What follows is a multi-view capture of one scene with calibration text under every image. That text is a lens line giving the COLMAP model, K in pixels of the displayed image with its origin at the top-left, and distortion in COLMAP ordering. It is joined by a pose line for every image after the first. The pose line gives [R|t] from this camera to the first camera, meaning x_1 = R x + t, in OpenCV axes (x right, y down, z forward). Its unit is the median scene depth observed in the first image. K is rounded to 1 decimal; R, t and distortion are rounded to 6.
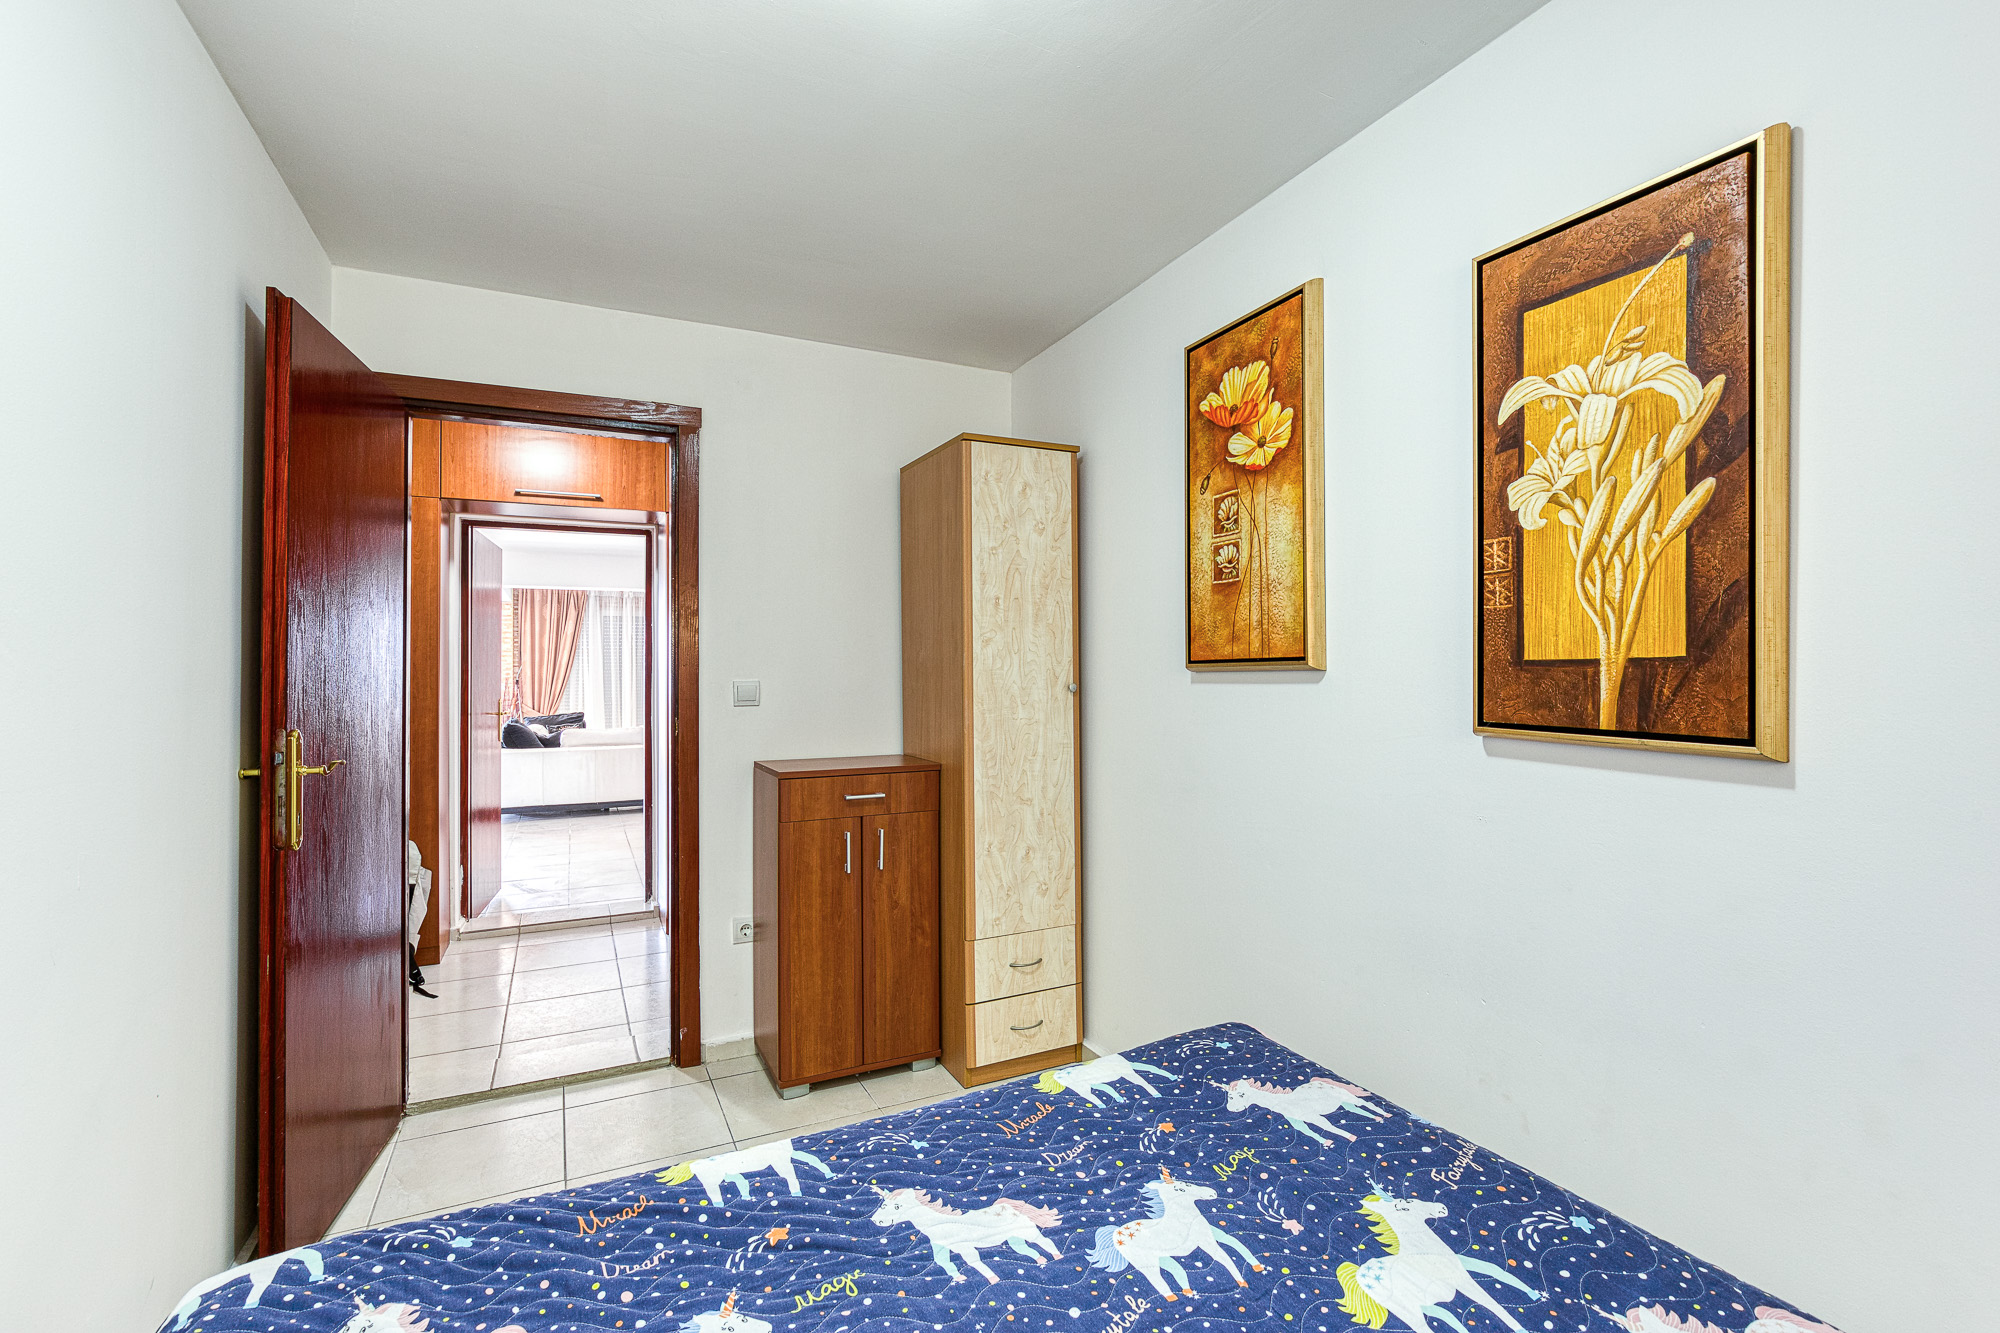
lens RADIAL K [[921.4, 0, 1011.8], [0, 921.4, 664.9], [0, 0, 1]] dist [-0.003754, 0.003512]
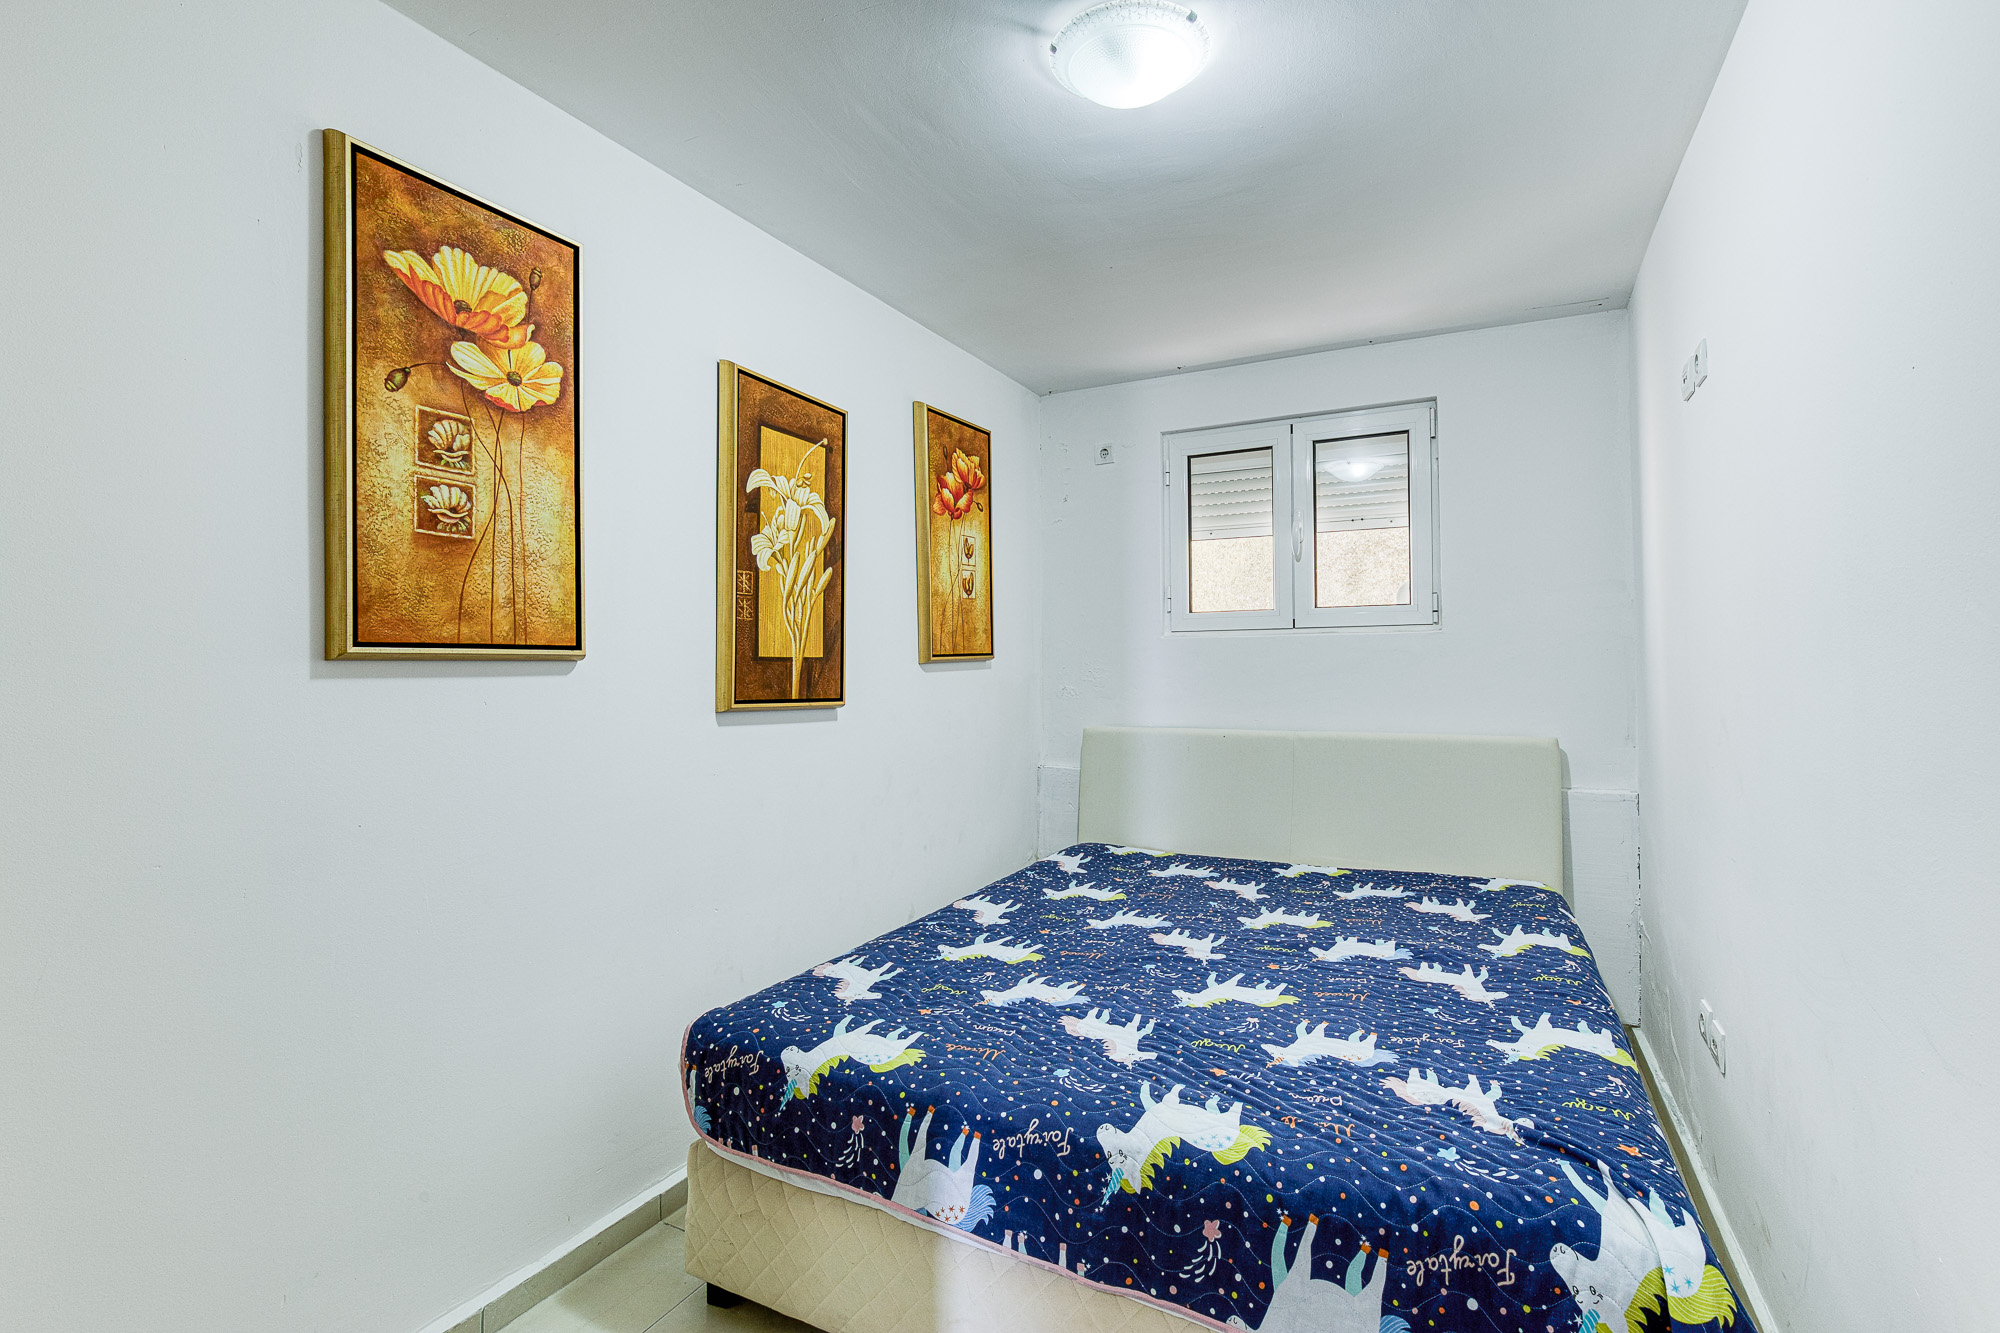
lens RADIAL K [[921.4, 0, 1008.9], [0, 921.4, 671.3], [0, 0, 1]] dist [-0.003754, 0.003512]
pose [[-0.598496, 0.010809, 0.801053, -0.876532], [0.002277, 0.999928, -0.011791, 0.036692], [-0.801123, -0.005233, -0.598477, 1.559251]]
